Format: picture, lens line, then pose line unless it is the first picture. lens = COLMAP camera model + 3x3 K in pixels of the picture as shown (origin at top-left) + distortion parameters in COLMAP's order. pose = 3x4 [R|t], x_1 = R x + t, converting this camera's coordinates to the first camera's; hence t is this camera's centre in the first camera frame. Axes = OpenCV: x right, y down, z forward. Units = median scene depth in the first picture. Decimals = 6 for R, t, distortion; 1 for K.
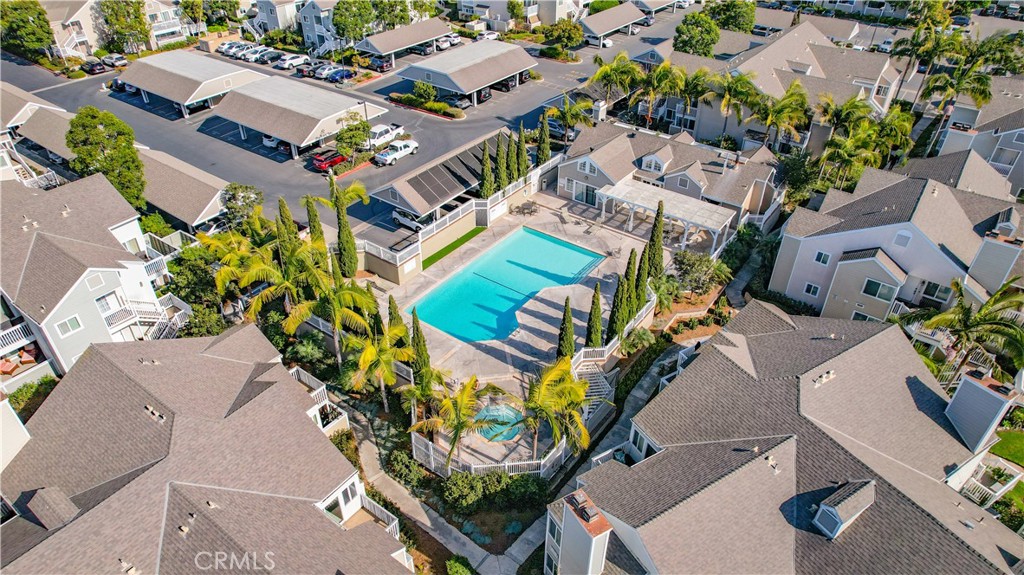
lens RADIAL K [[653.8, 0, 512.0], [0, 653.8, 287.5], [0, 0, 1]] dist [-0.078856, 0.070887]
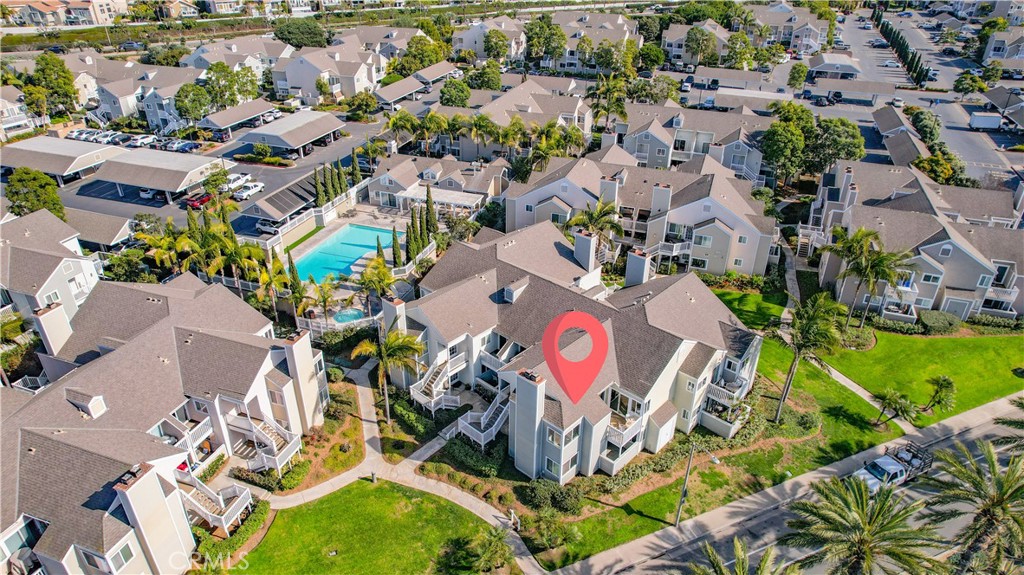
lens RADIAL K [[653.8, 0, 512.0], [0, 653.8, 287.5], [0, 0, 1]] dist [-0.078856, 0.070887]
pose [[0.958635, -0.139221, 0.248269, -0.010887], [0.165524, 0.982243, -0.088324, 0.180110], [-0.231564, 0.125765, 0.964656, -0.369652]]
